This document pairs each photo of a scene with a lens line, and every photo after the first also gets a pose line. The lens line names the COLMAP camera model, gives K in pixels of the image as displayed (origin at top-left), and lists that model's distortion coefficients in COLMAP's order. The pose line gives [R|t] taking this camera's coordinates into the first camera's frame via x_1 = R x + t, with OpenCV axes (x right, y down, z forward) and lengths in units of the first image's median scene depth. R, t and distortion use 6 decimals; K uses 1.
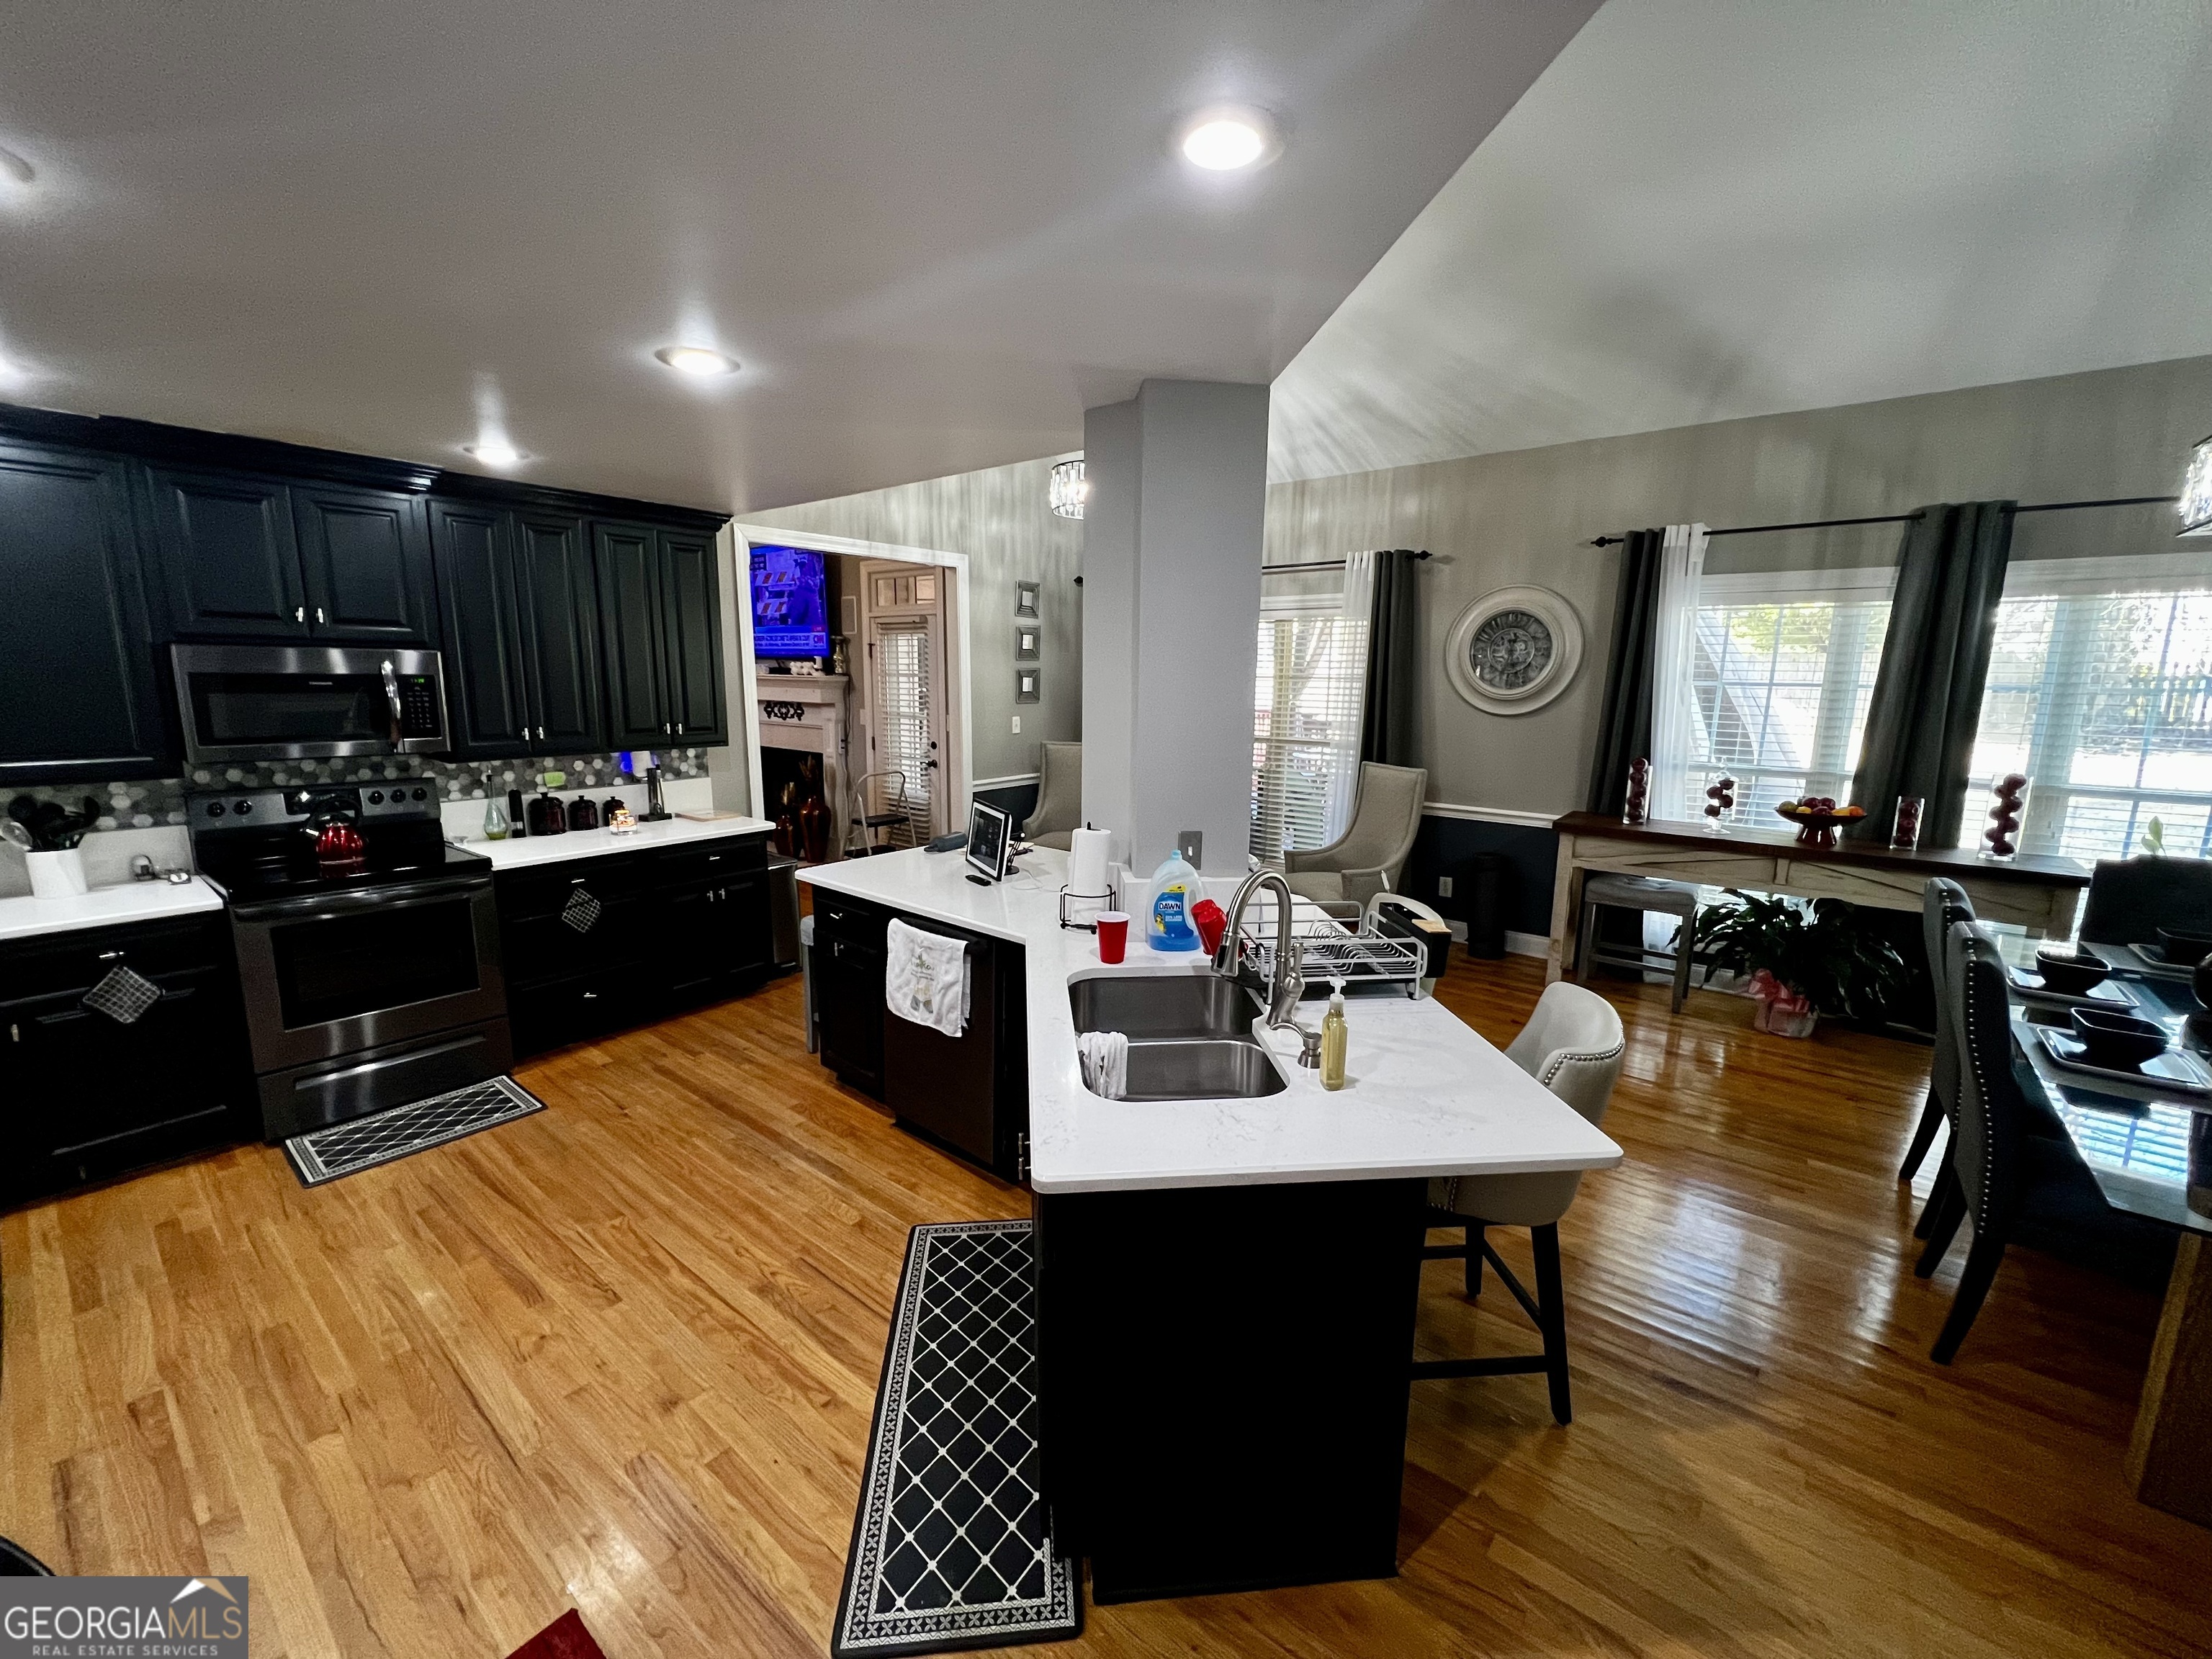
lens RADIAL K [[886.0, 0, 1100.3], [0, 886.0, 827.2], [0, 0, 1]] dist [-0.001974, 0.000137]
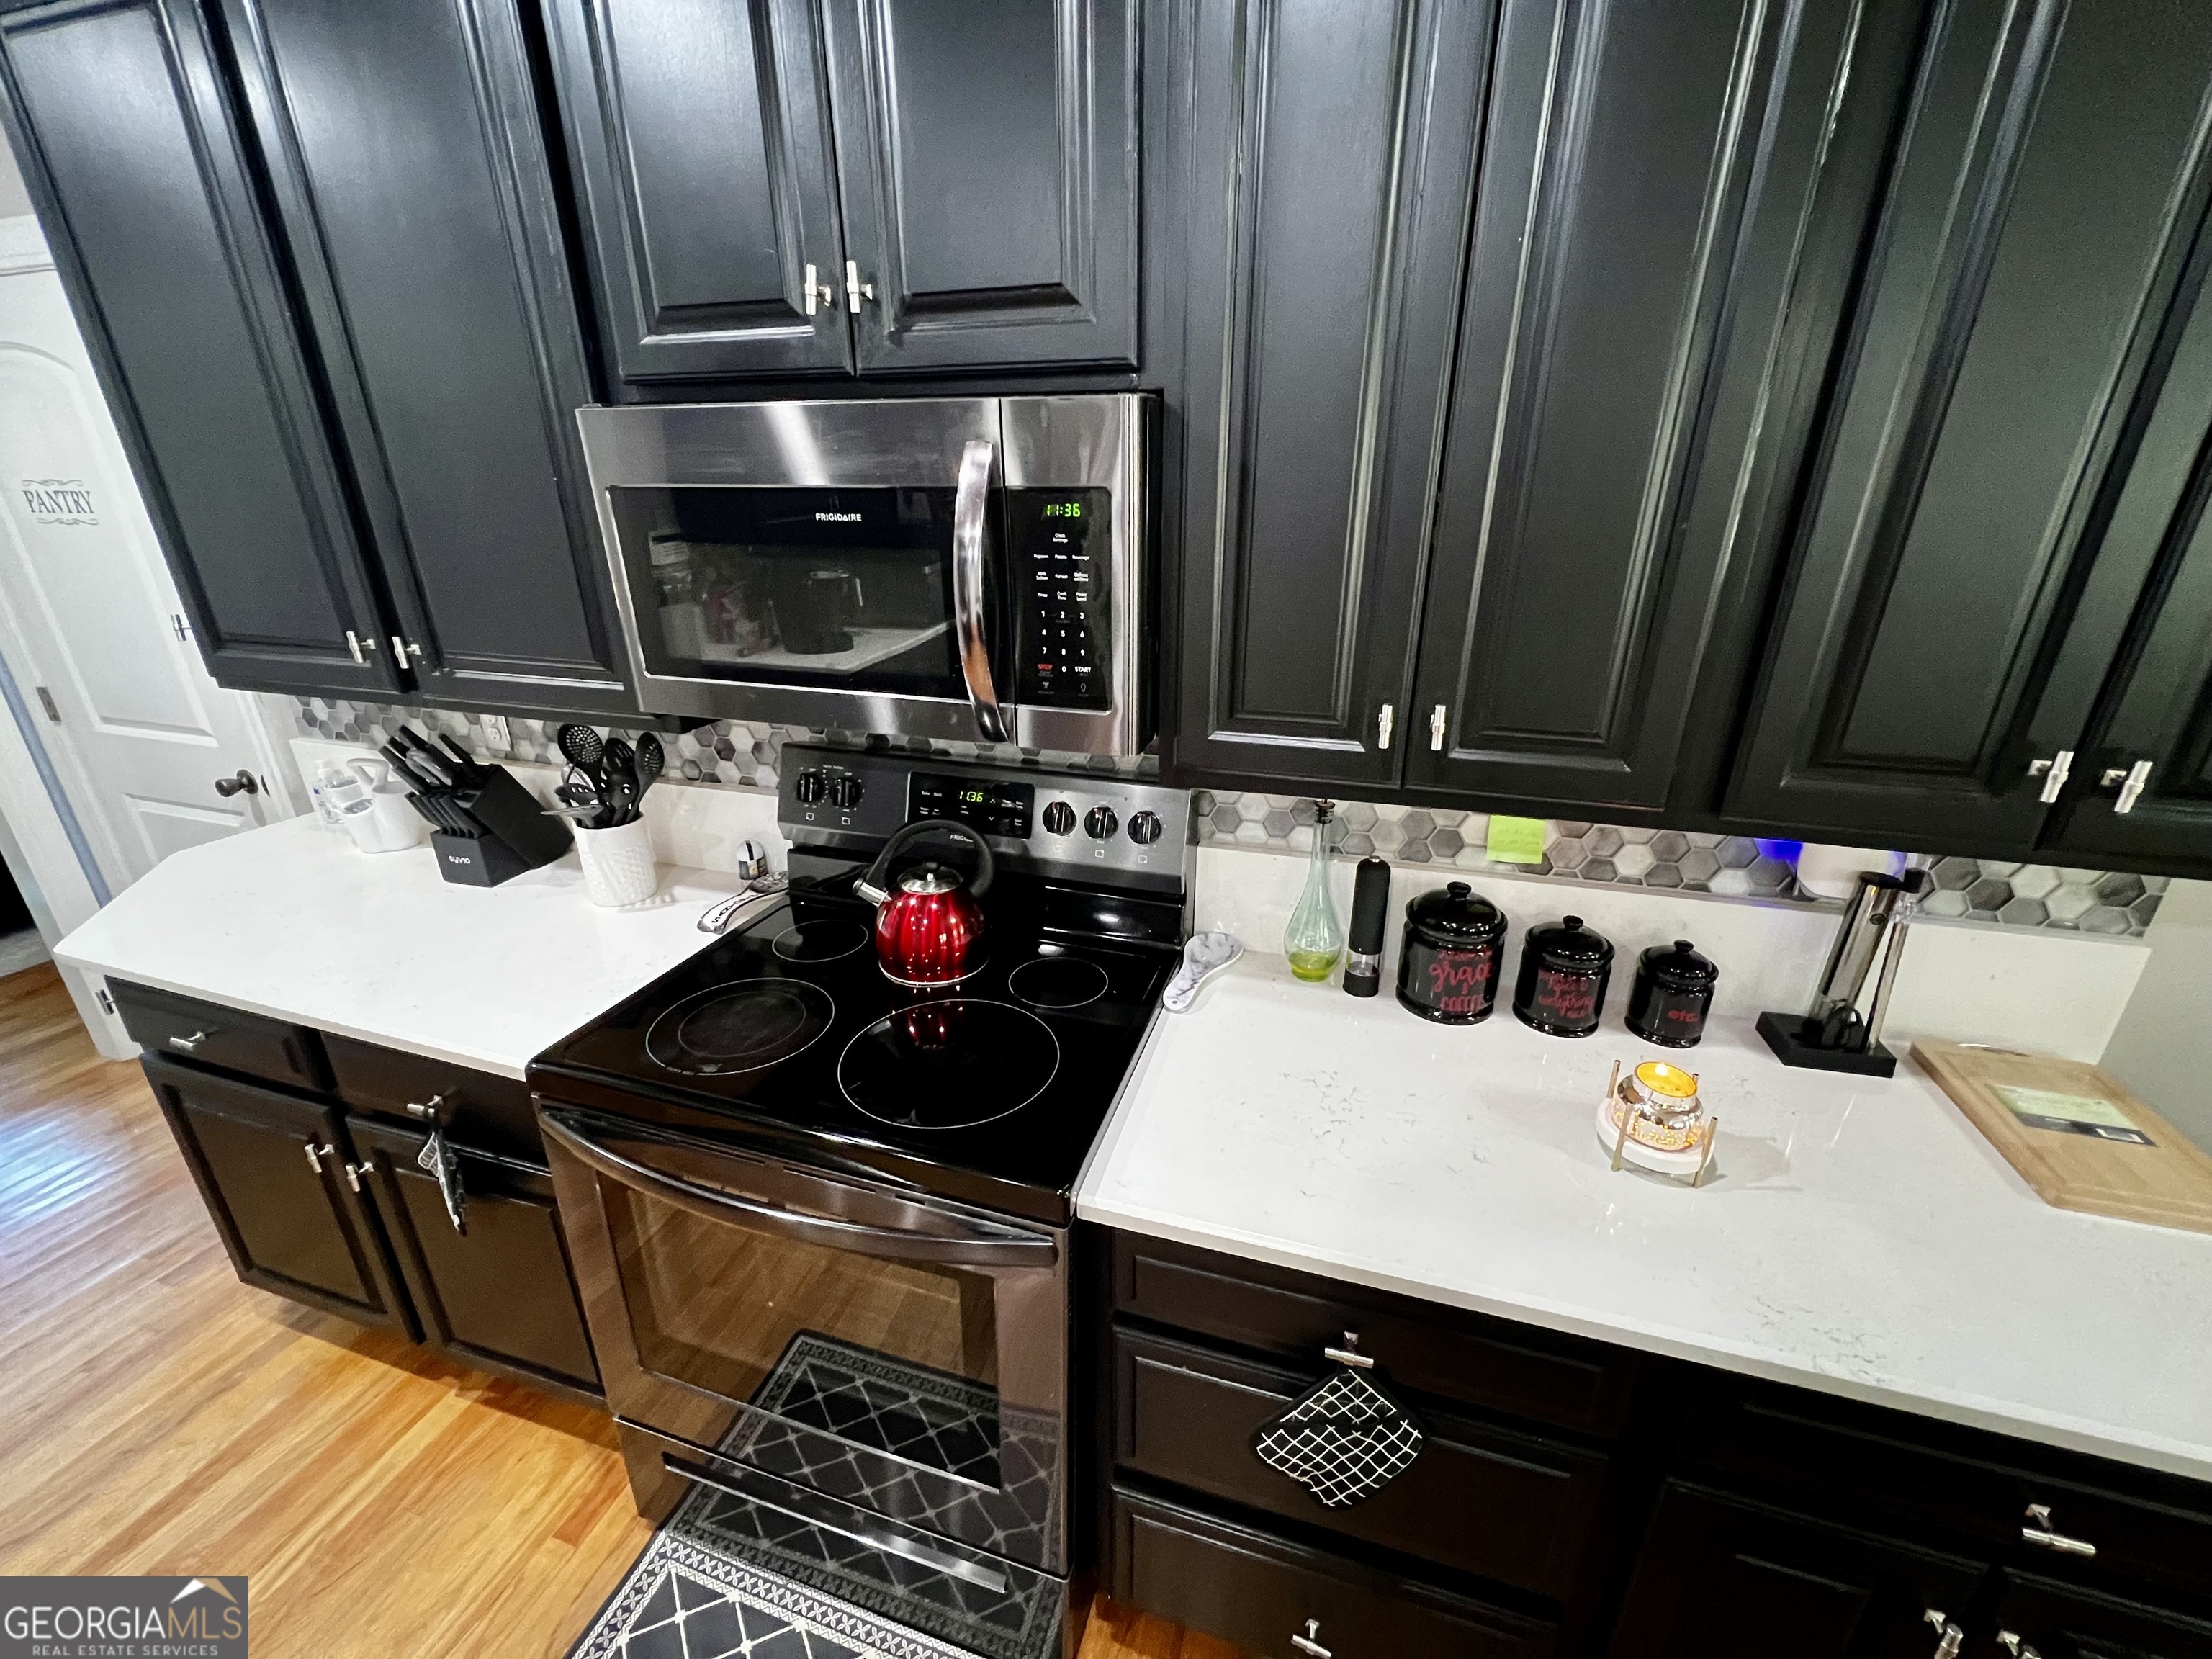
lens RADIAL K [[891.7, 0, 1109.6], [0, 891.7, 828.5], [0, 0, 1]] dist [-0.003623, 0.001364]
pose [[0.364037, 0.327067, -0.872069, -0.537717], [-0.156183, 0.944493, 0.289032, -0.173312], [0.918196, 0.030984, 0.394913, 1.011763]]
